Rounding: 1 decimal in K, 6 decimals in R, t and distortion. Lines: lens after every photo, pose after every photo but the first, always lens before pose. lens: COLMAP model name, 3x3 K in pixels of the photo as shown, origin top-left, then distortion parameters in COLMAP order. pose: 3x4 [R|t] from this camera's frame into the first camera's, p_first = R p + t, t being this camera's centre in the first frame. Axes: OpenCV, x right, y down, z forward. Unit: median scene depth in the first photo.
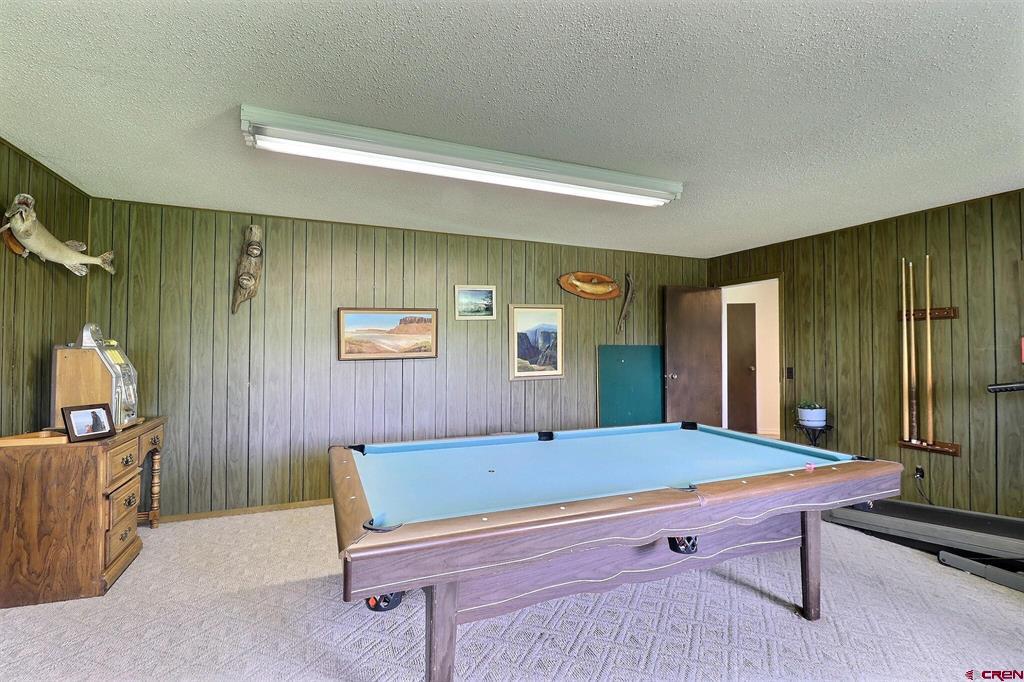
lens RADIAL K [[470.9, 0, 511.7], [0, 470.9, 338.2], [0, 0, 1]] dist [-0.010711, -0.000814]
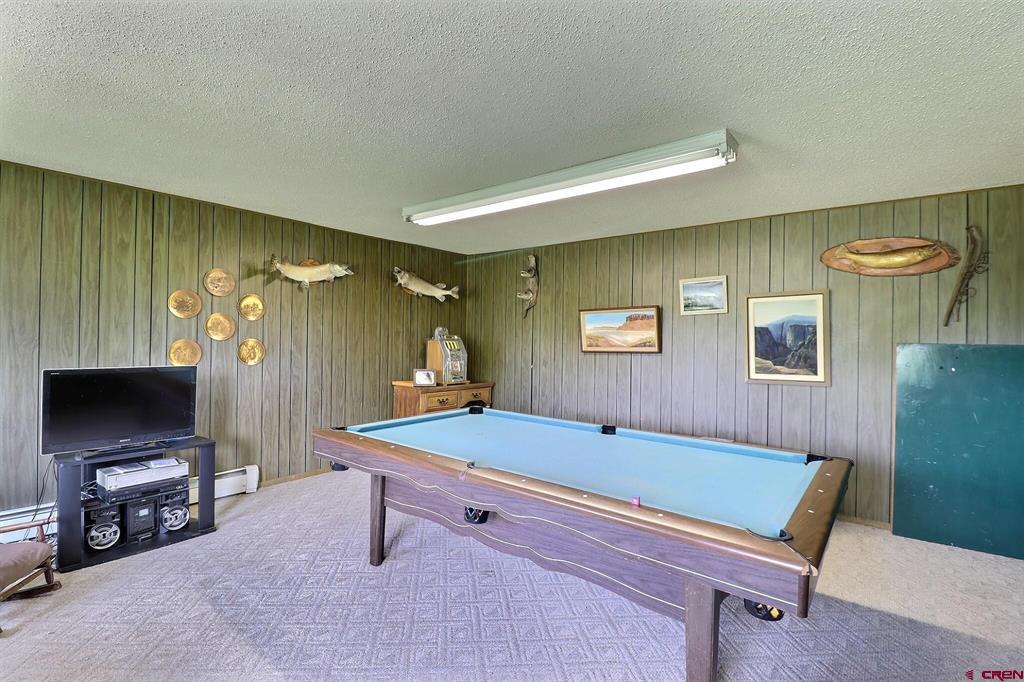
lens RADIAL K [[470.9, 0, 512.6], [0, 470.9, 340.7], [0, 0, 1]] dist [-0.010711, -0.000814]
pose [[0.478805, 0.009522, -0.877870, 0.602136], [0.002813, 0.999919, 0.012381, 0.001001], [0.877917, -0.008398, 0.478740, 0.229528]]
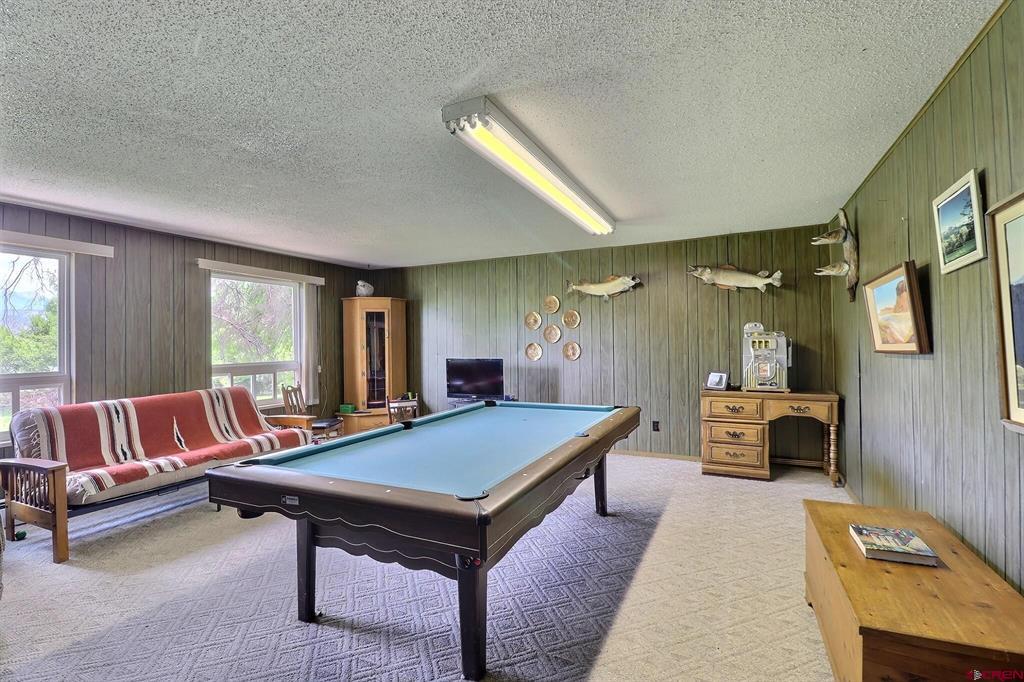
lens RADIAL K [[470.9, 0, 514.9], [0, 470.9, 338.9], [0, 0, 1]] dist [-0.010711, -0.000814]
pose [[-0.750870, 0.007760, -0.660404, 0.519914], [0.029432, 0.999331, -0.021721, 0.023099], [0.659794, -0.035746, -0.750596, 1.112275]]
